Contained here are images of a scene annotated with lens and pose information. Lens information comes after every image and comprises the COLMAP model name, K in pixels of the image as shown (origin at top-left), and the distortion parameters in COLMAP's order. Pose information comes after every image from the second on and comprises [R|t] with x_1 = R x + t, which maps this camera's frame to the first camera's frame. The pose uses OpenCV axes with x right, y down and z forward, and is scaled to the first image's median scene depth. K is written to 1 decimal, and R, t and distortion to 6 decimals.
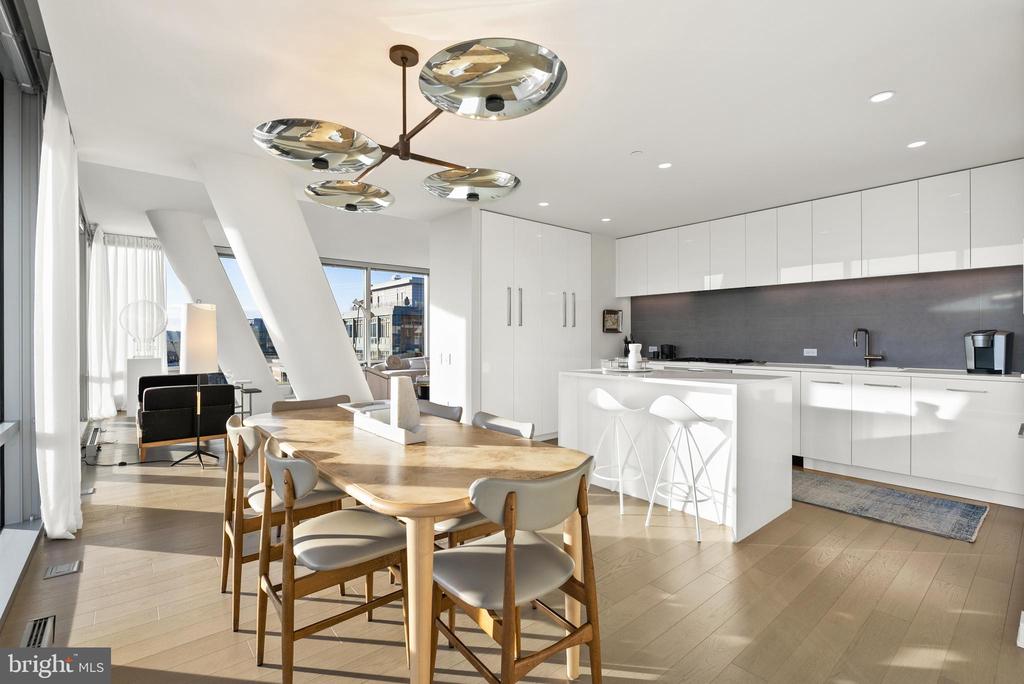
lens RADIAL K [[465.4, 0, 508.1], [0, 465.4, 343.2], [0, 0, 1]] dist [-0.001126, 0.000001]
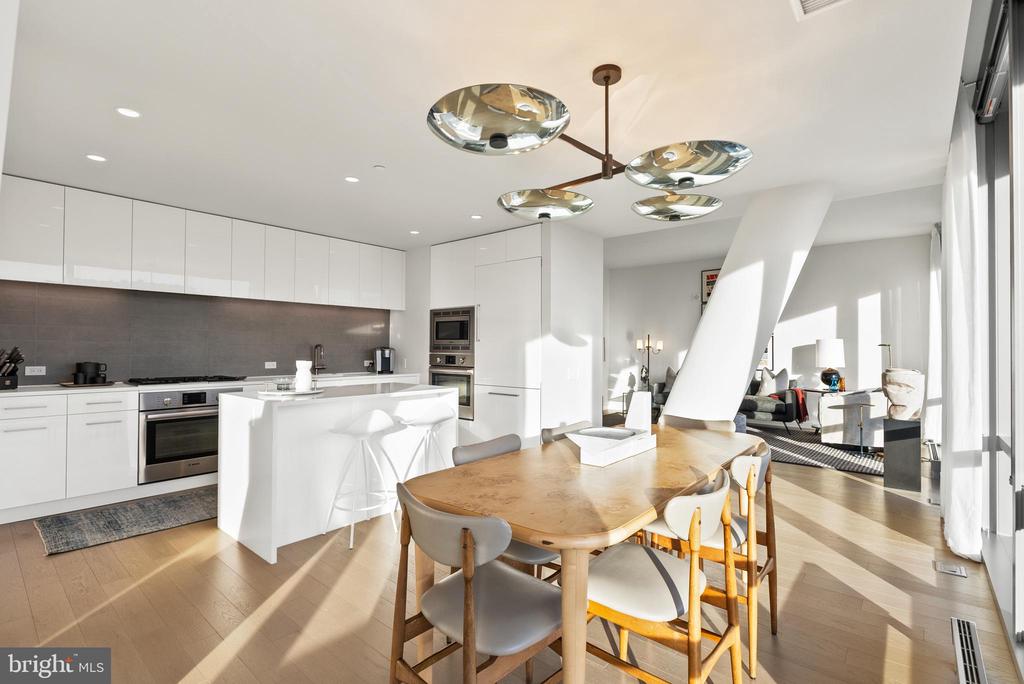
lens RADIAL K [[465.4, 0, 508.3], [0, 465.4, 339.4], [0, 0, 1]] dist [-0.001126, 0.000001]
pose [[-0.164581, 0.023804, 0.986076, -0.595765], [0.013623, 0.999668, -0.021858, -0.011380], [-0.986269, 0.009836, -0.164851, 0.758868]]
